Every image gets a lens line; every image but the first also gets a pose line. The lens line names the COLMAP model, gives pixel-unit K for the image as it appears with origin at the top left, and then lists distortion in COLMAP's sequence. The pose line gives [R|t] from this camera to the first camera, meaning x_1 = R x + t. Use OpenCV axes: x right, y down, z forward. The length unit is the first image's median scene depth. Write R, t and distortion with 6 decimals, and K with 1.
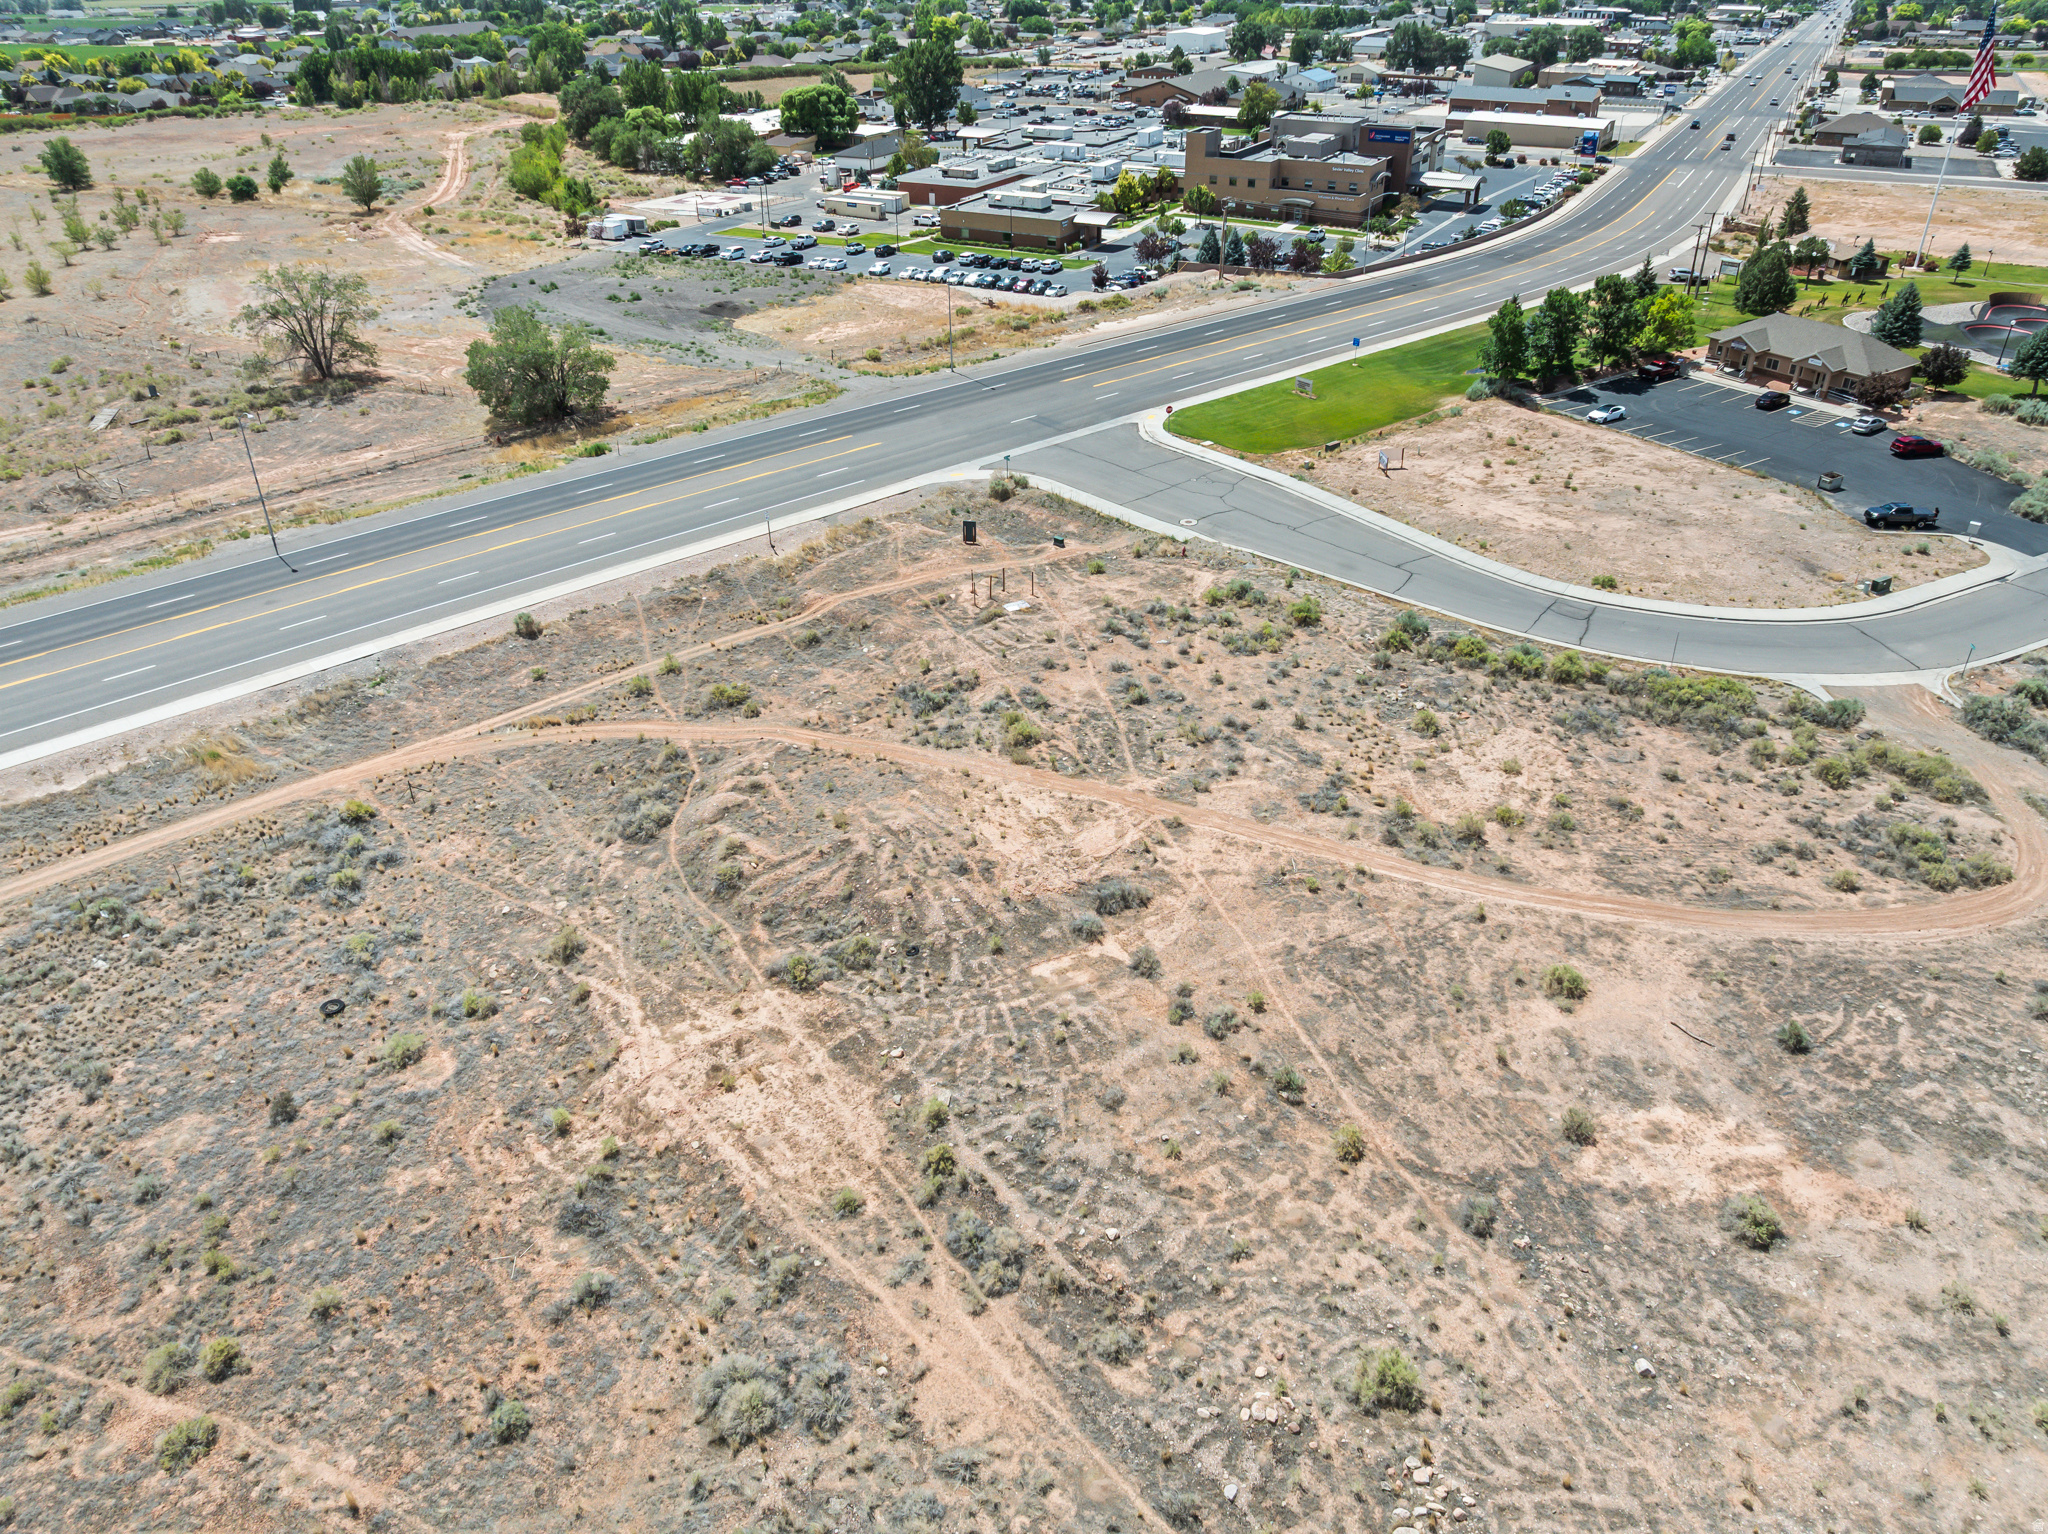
lens RADIAL K [[1440.4, 0, 1035.8], [0, 1440.4, 752.6], [0, 0, 1]] dist [-0.027602, -0.019603]
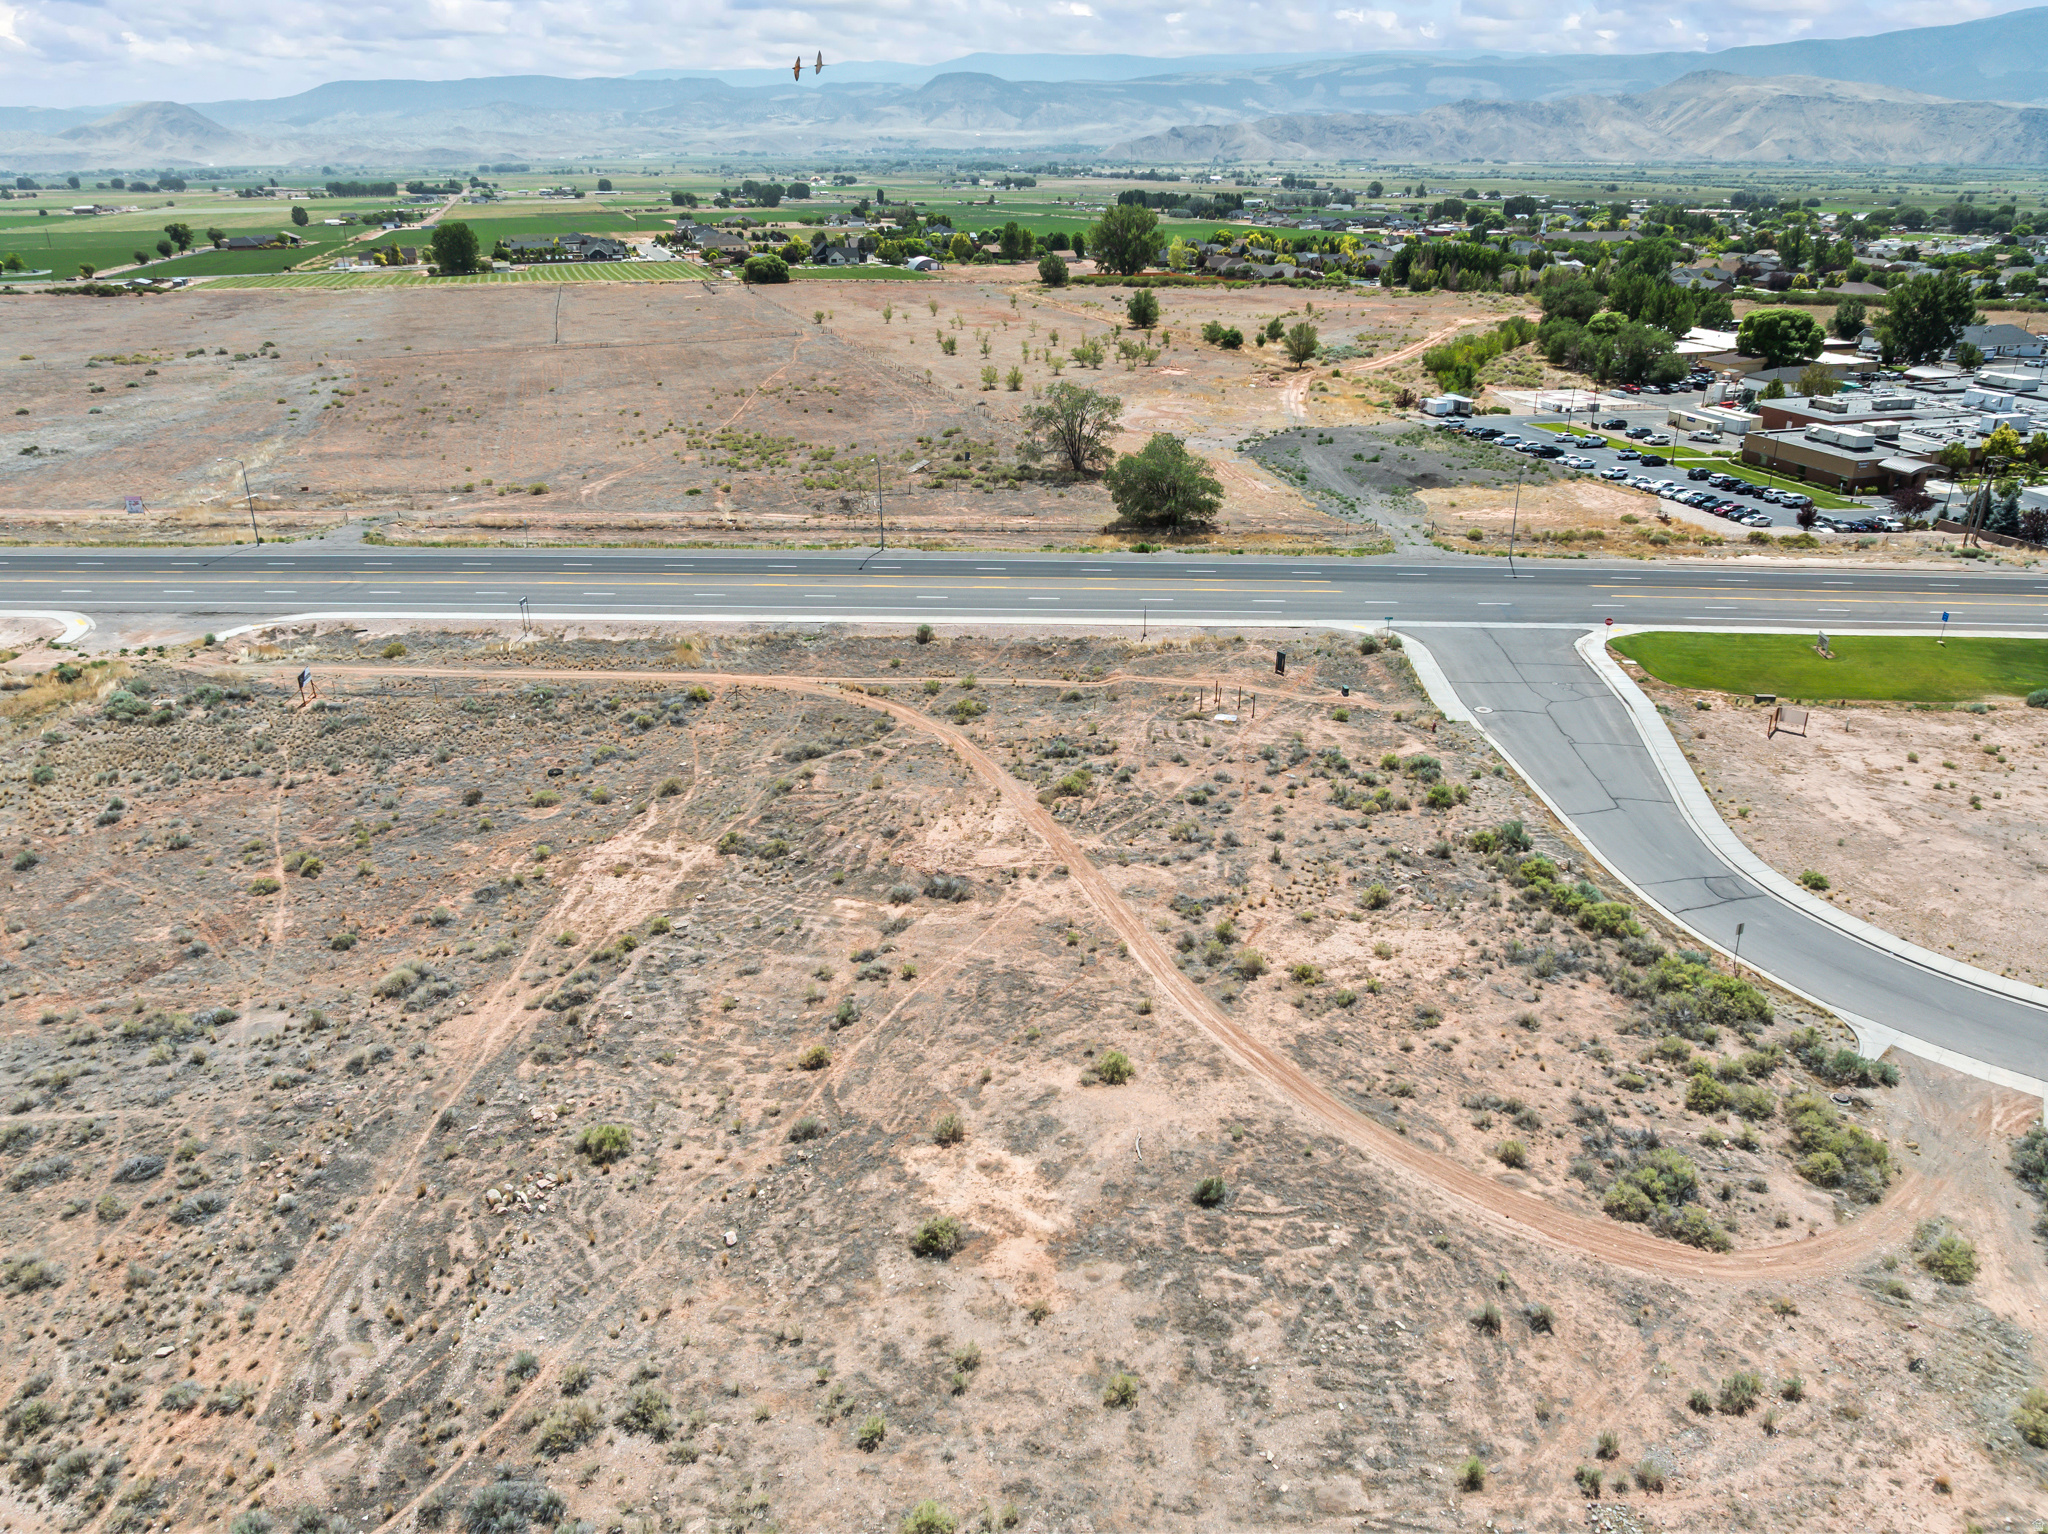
lens RADIAL K [[1436.8, 0, 1034.8], [0, 1436.8, 759.3], [0, 0, 1]] dist [-0.034953, -0.002087]
pose [[0.714240, 0.281660, -0.640725, 0.701140], [-0.356455, 0.934218, 0.013325, -0.037659], [0.602330, 0.218872, 0.767654, 0.059037]]
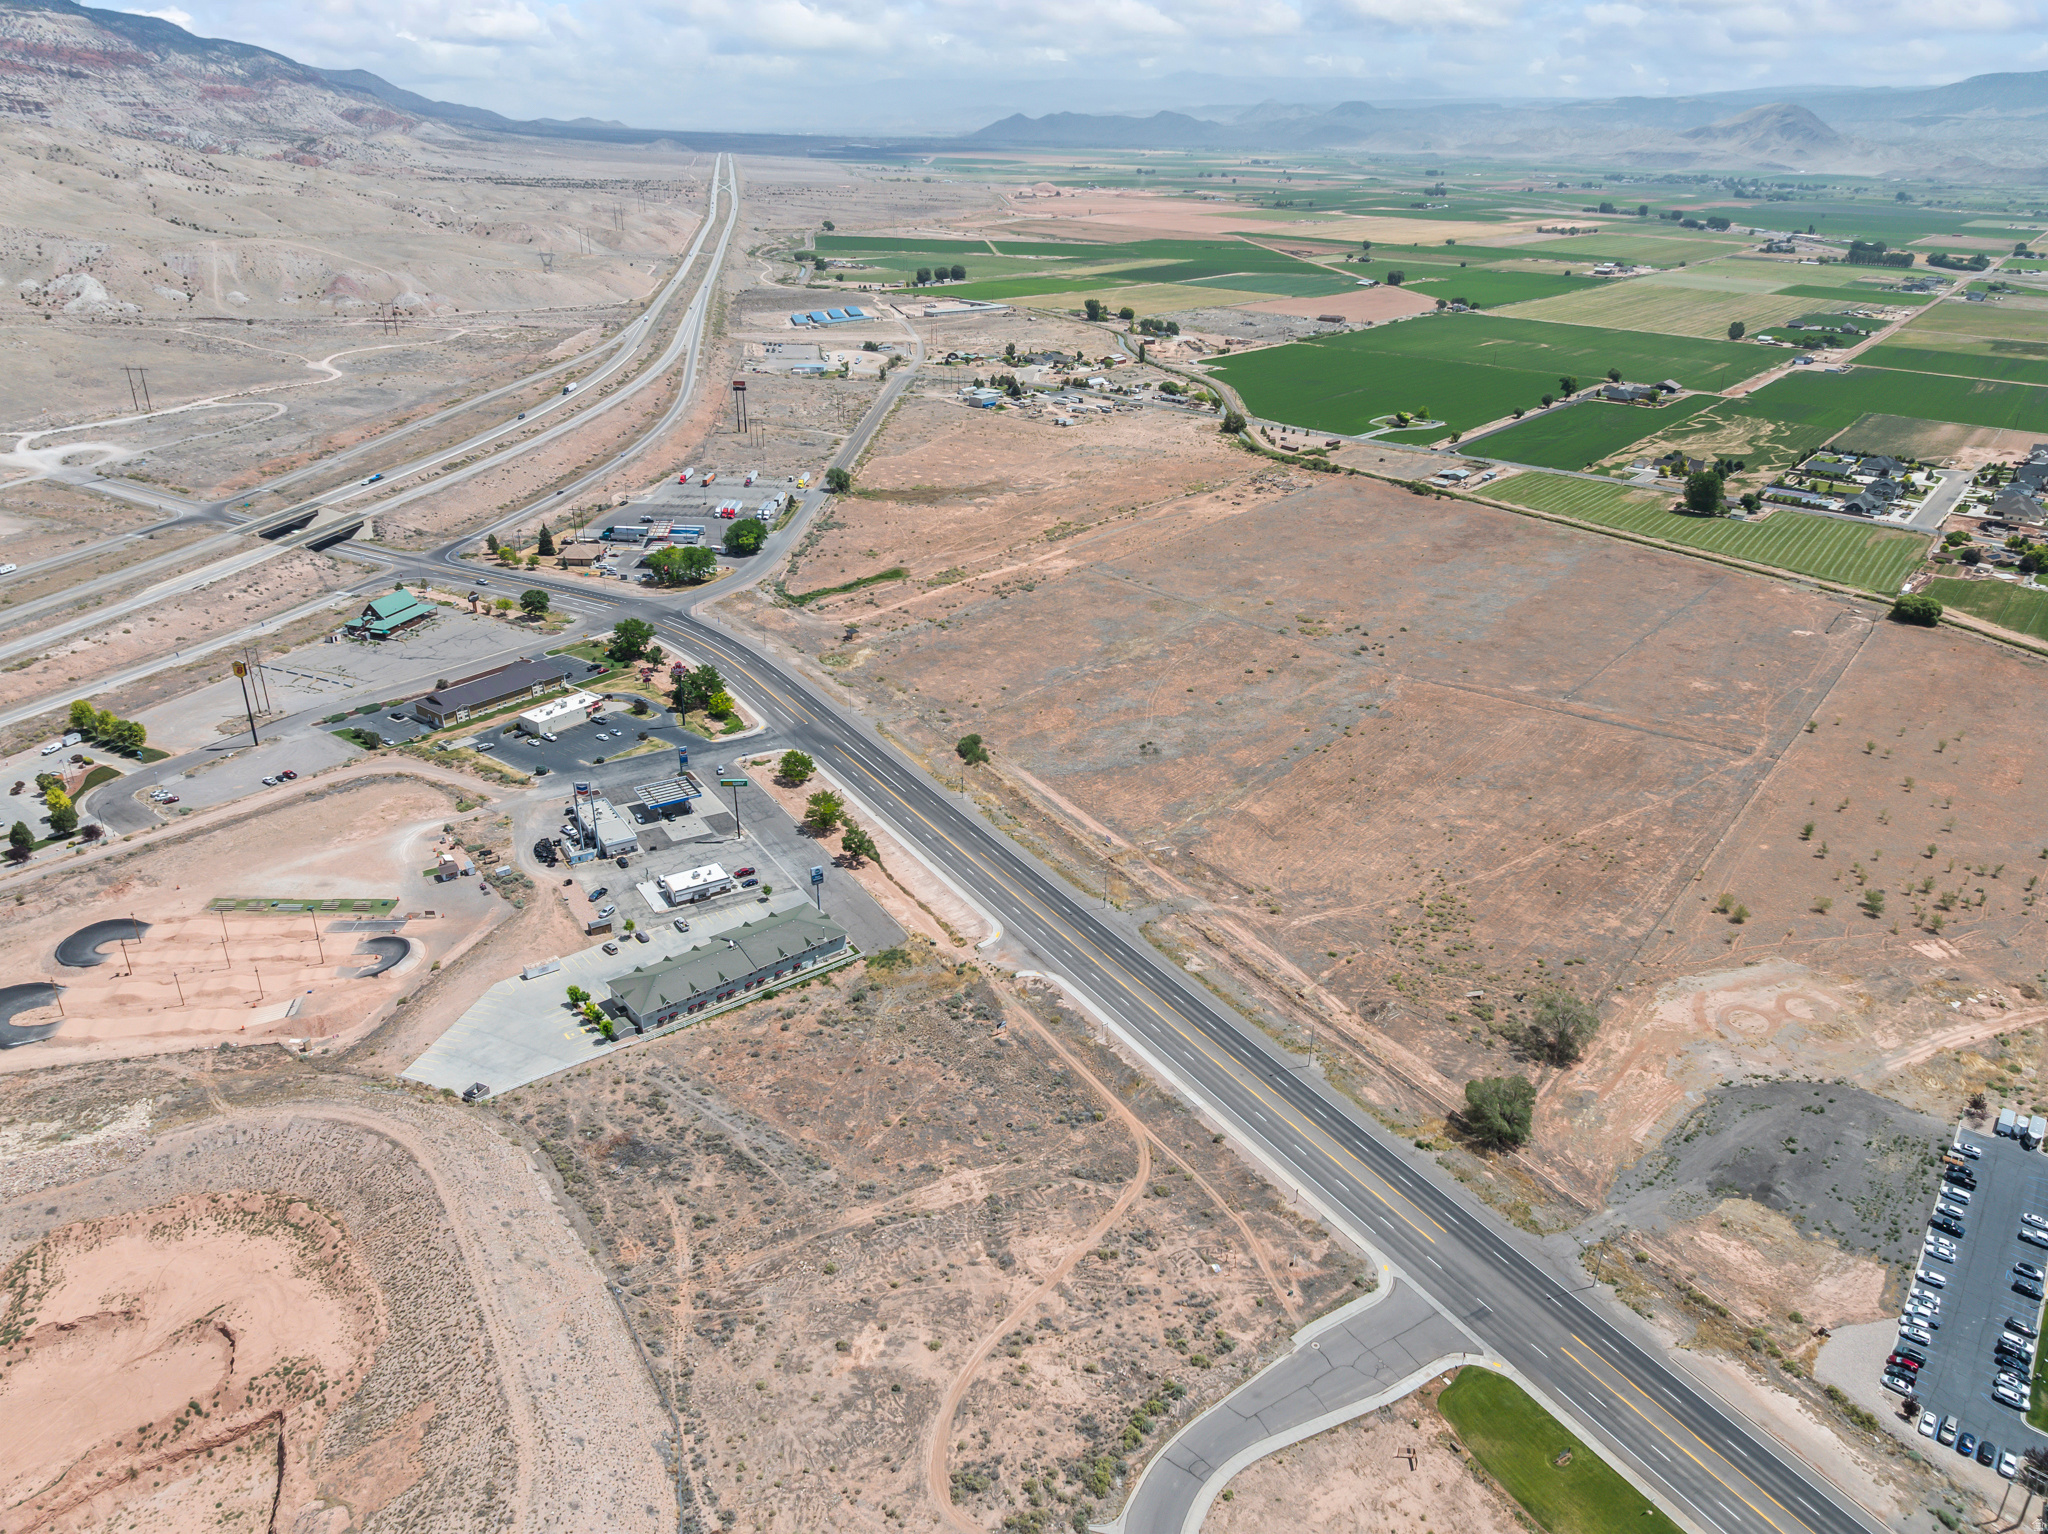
lens RADIAL K [[1440.4, 0, 1035.8], [0, 1440.4, 752.6], [0, 0, 1]] dist [-0.027602, -0.019603]
pose [[-0.175935, 0.405596, -0.896961, 2.076559], [-0.508411, 0.742807, 0.435611, -1.844545], [0.842950, 0.532664, 0.075523, 0.138144]]
